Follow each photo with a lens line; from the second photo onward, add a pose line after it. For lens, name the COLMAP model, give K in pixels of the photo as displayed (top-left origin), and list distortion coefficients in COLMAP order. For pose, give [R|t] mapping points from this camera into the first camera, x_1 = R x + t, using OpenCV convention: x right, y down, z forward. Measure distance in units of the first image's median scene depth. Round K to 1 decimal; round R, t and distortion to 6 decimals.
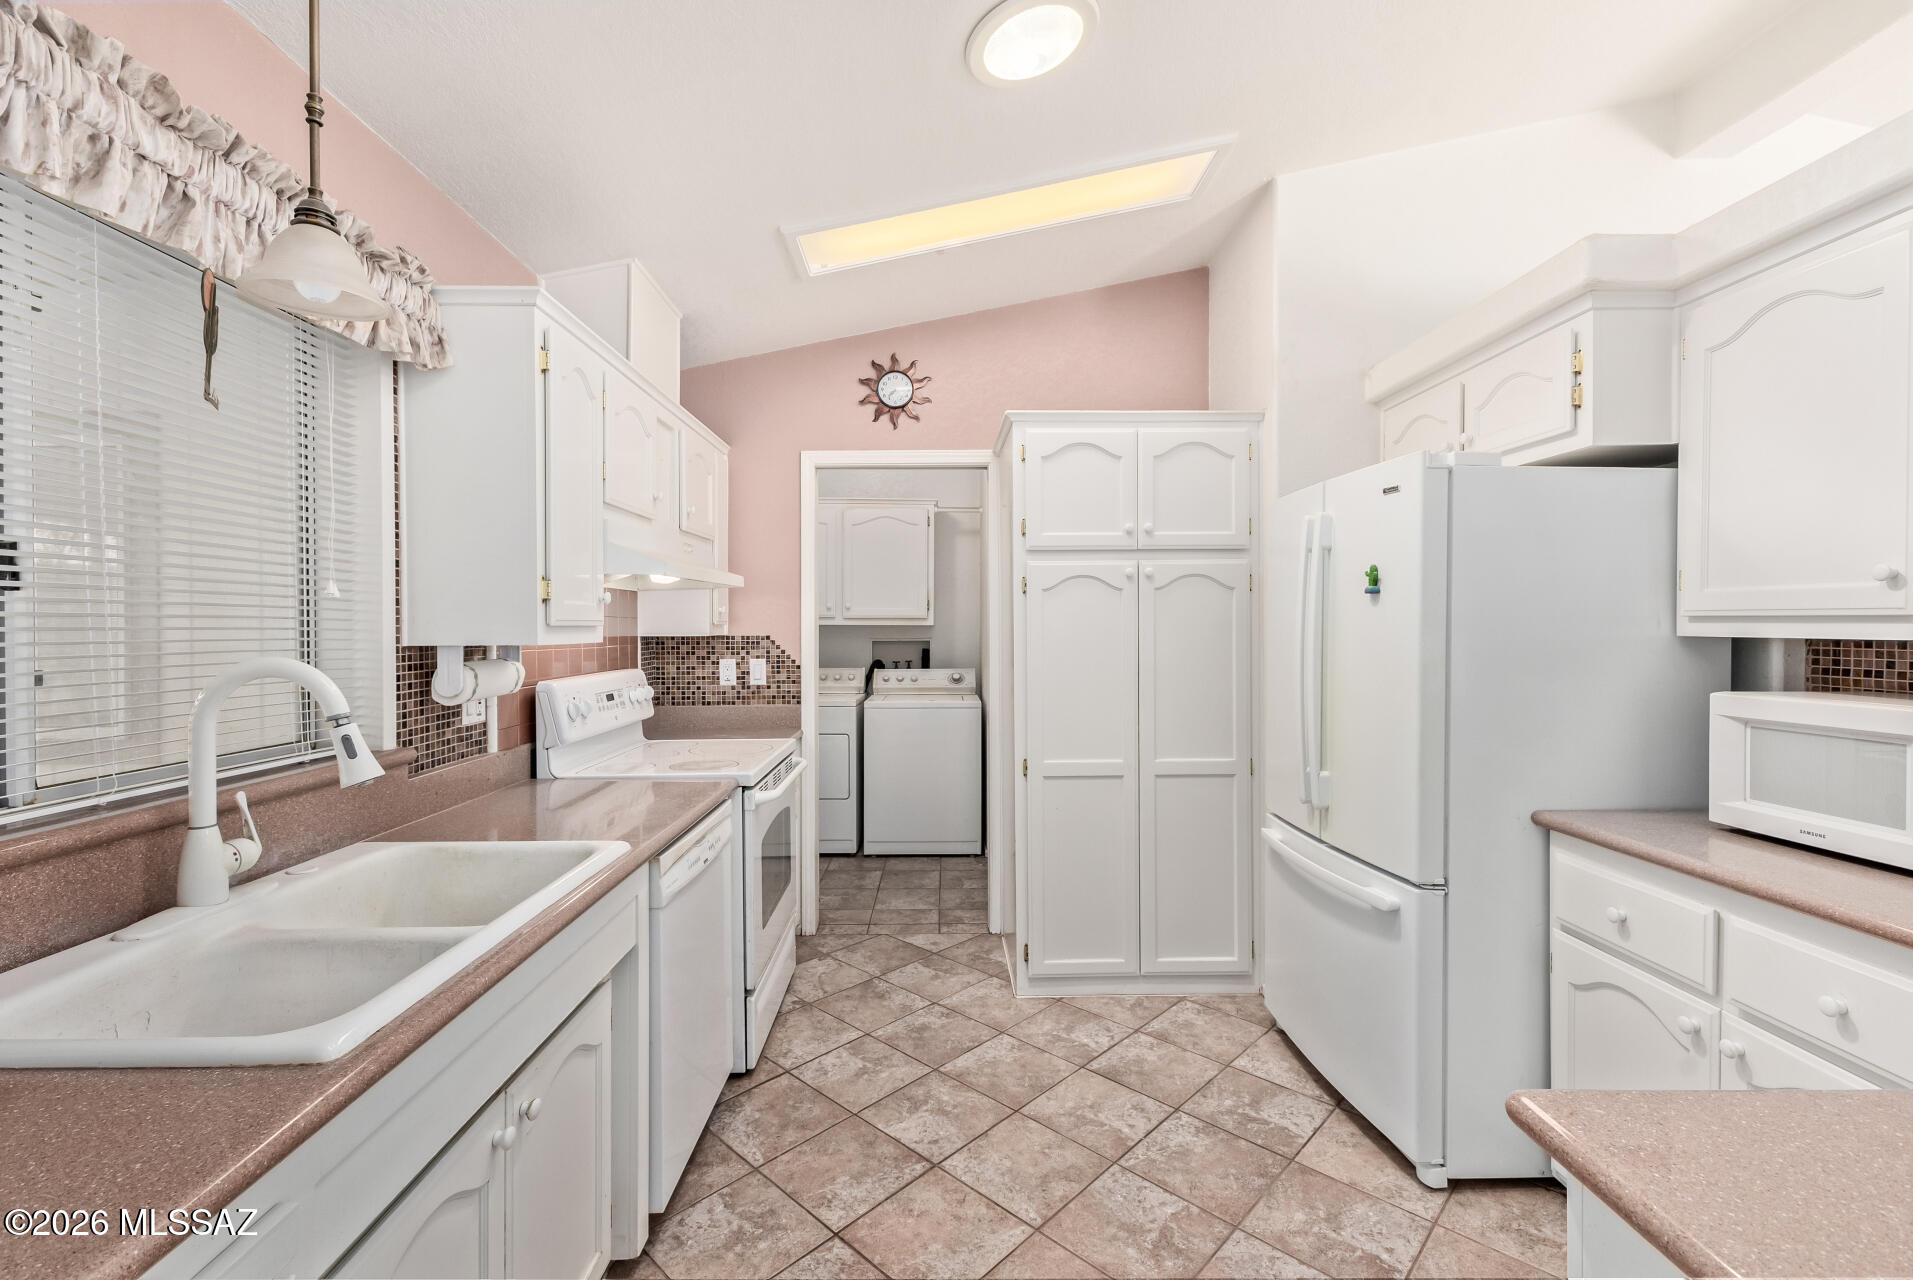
lens RADIAL K [[837.9, 0, 953.2], [0, 837.9, 628.0], [0, 0, 1]] dist [0.012602, -0.000190]
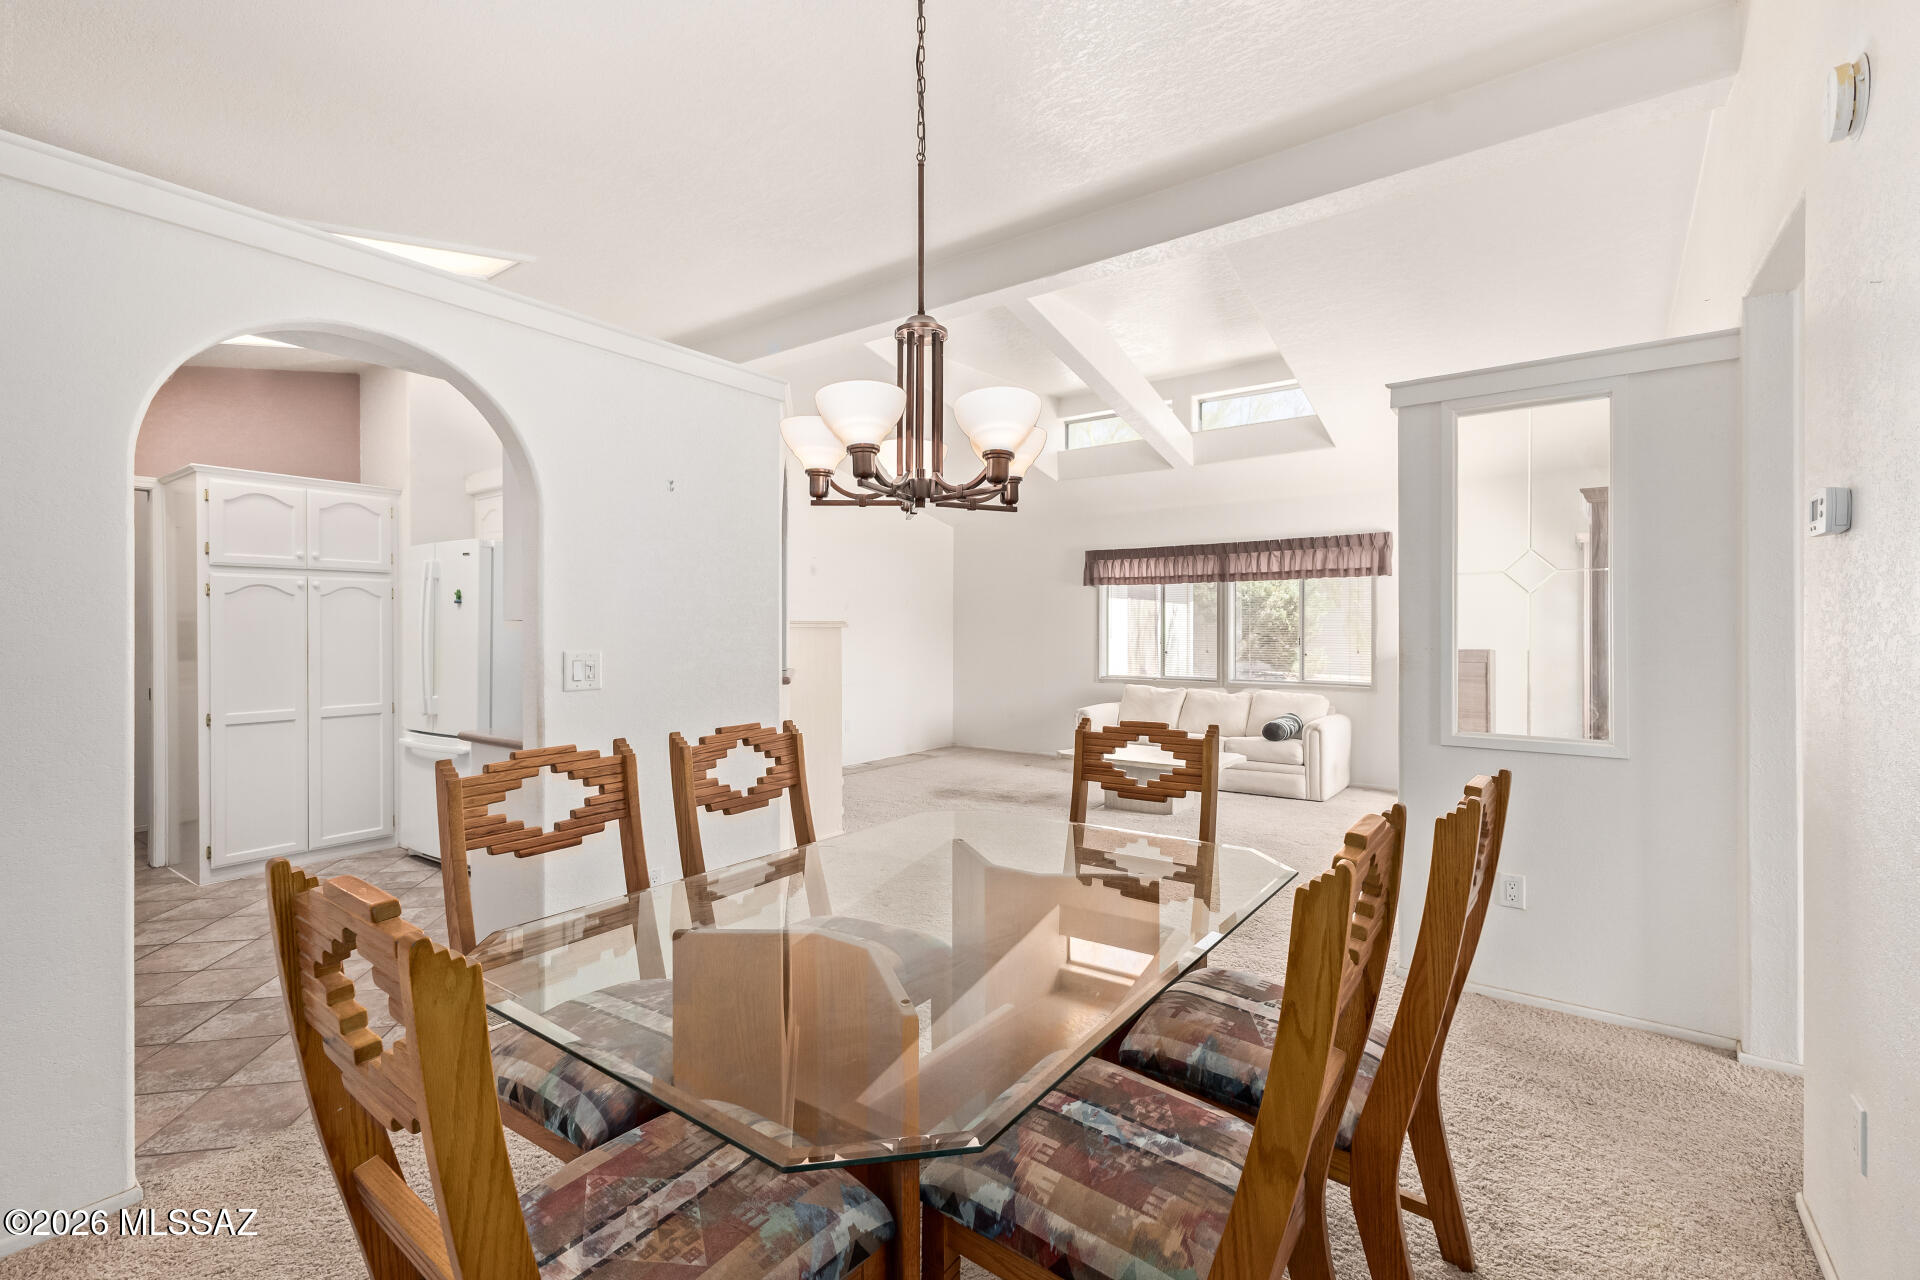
lens RADIAL K [[840.9, 0, 950.1], [0, 840.9, 634.1], [0, 0, 1]] dist [0.012602, -0.000190]
pose [[0.609634, -0.000479, 0.792683, -0.283821], [0.001738, 0.999998, -0.000733, 0.026770], [-0.792681, 0.001825, 0.609633, -0.850790]]
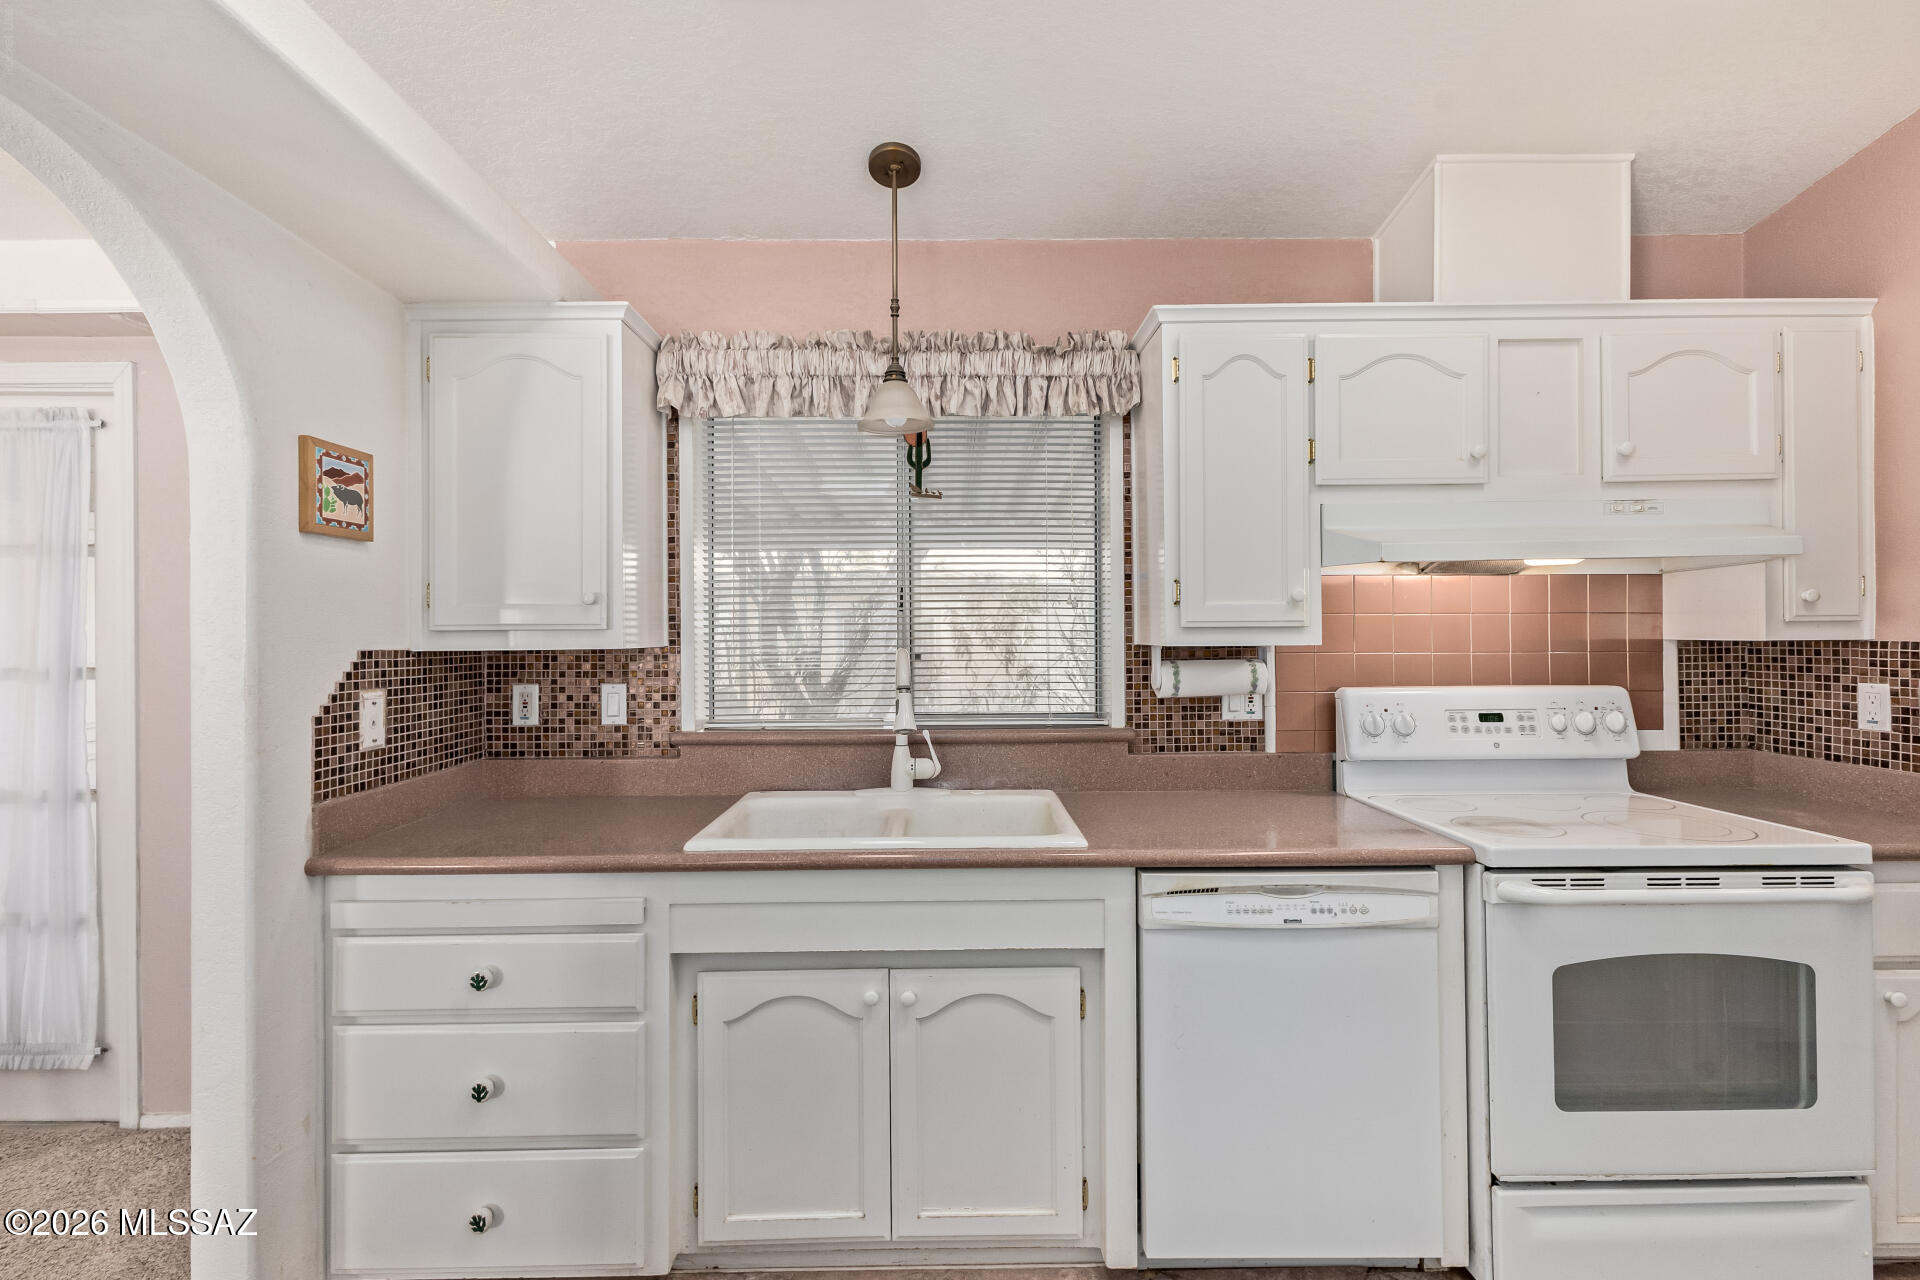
lens RADIAL K [[840.9, 0, 963.0], [0, 840.9, 634.2], [0, 0, 1]] dist [0.012602, -0.000190]
pose [[-0.007960, 0.006216, -0.999949, 0.508103], [0.004243, 0.999972, 0.006183, -0.001512], [0.999959, -0.004194, -0.007986, 0.702683]]
